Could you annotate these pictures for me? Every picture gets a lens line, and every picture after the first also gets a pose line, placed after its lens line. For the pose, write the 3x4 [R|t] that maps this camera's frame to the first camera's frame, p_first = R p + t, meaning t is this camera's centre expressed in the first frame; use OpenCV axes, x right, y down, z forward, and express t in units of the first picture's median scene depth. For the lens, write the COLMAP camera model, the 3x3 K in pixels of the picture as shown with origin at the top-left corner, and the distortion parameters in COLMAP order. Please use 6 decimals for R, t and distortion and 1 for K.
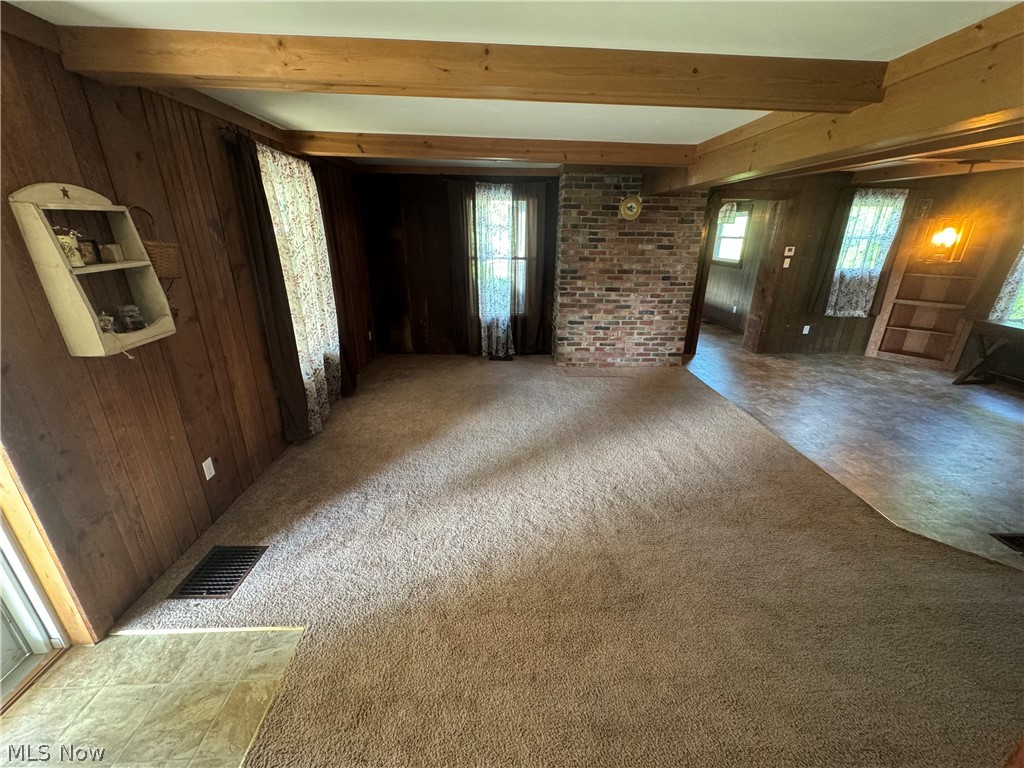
lens RADIAL K [[404.0, 0, 518.2], [0, 404.0, 383.5], [0, 0, 1]] dist [-0.002218, 0.001041]
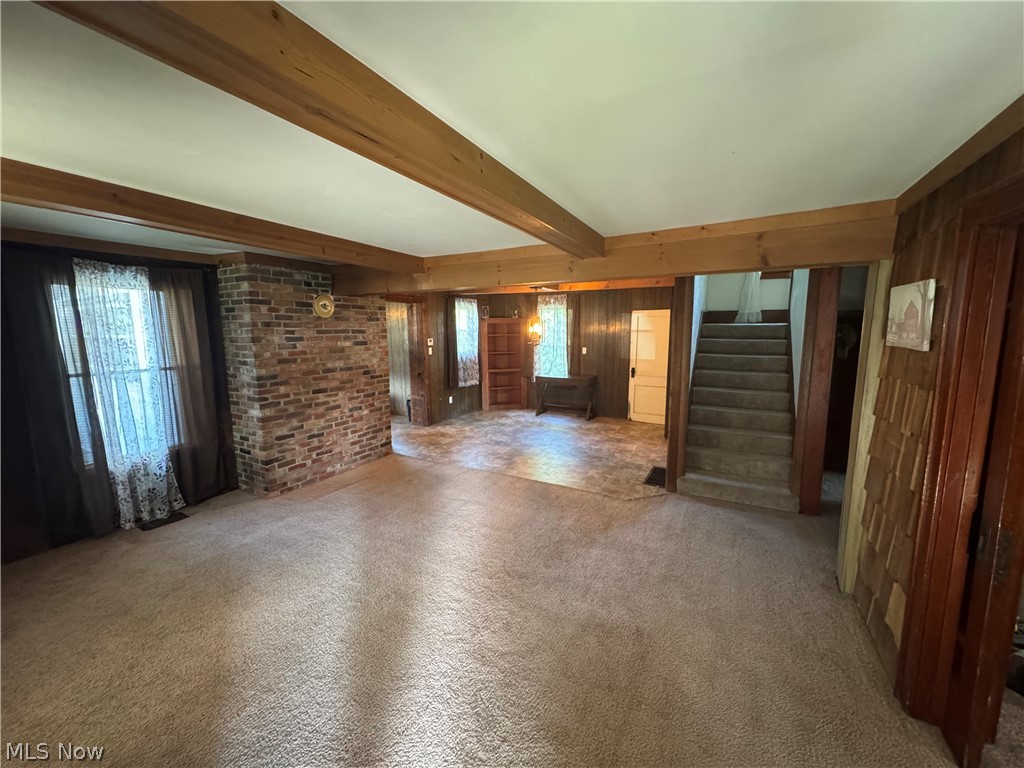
lens RADIAL K [[404.0, 0, 507.3], [0, 404.0, 386.9], [0, 0, 1]] dist [-0.002218, 0.001041]
pose [[0.520780, -0.137260, 0.842584, -0.293864], [0.312824, 0.949020, -0.038750, -0.075832], [-0.794310, 0.283761, 0.537169, 0.186101]]
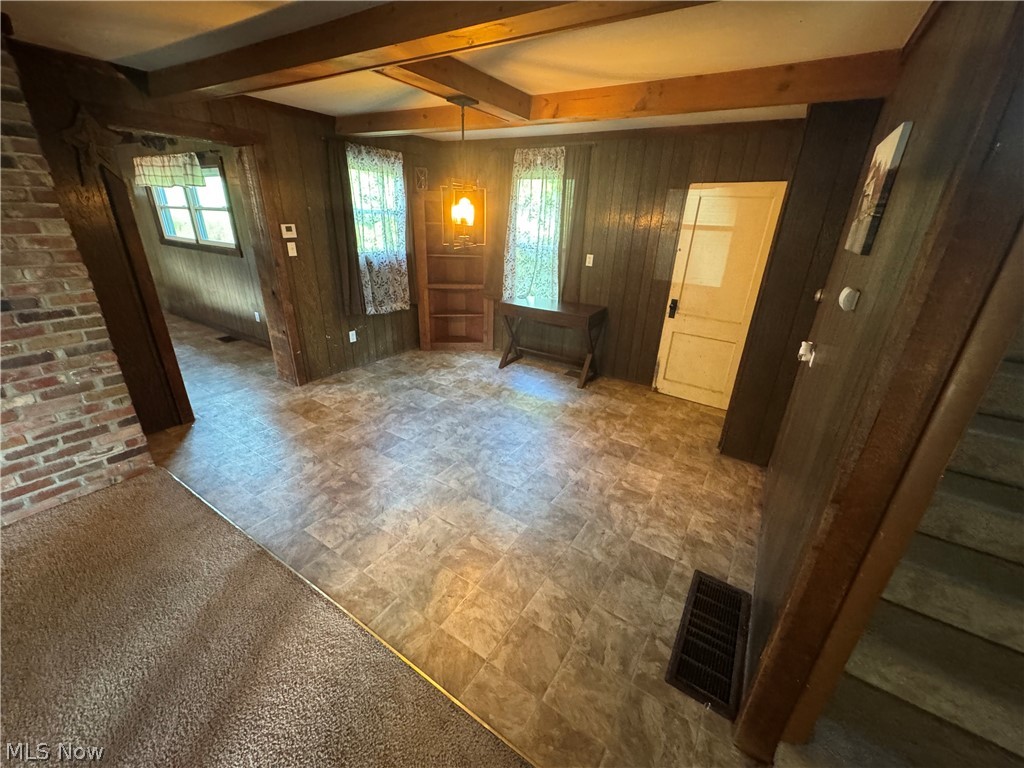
lens RADIAL K [[404.0, 0, 510.0], [0, 404.0, 381.0], [0, 0, 1]] dist [-0.002218, 0.001041]
pose [[0.573316, -0.299587, 0.762598, 0.322729], [0.261735, 0.948952, 0.176026, -0.125036], [-0.776404, 0.098681, 0.622462, 0.356523]]
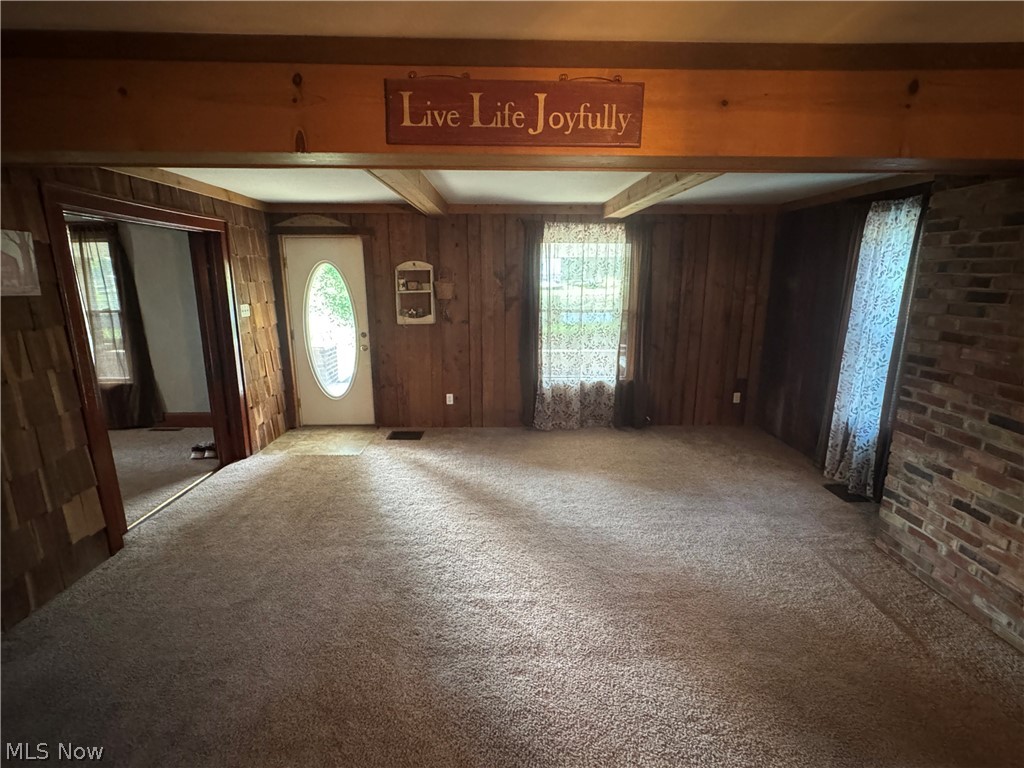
lens RADIAL K [[488.5, 0, 508.8], [0, 488.5, 385.0], [0, 0, 1]] dist [0.000395, -0.000040]
pose [[-0.015636, 0.207673, -0.978073, 0.667007], [-0.356717, 0.912665, 0.199487, -0.186091], [0.934081, 0.352015, 0.059810, 0.510323]]
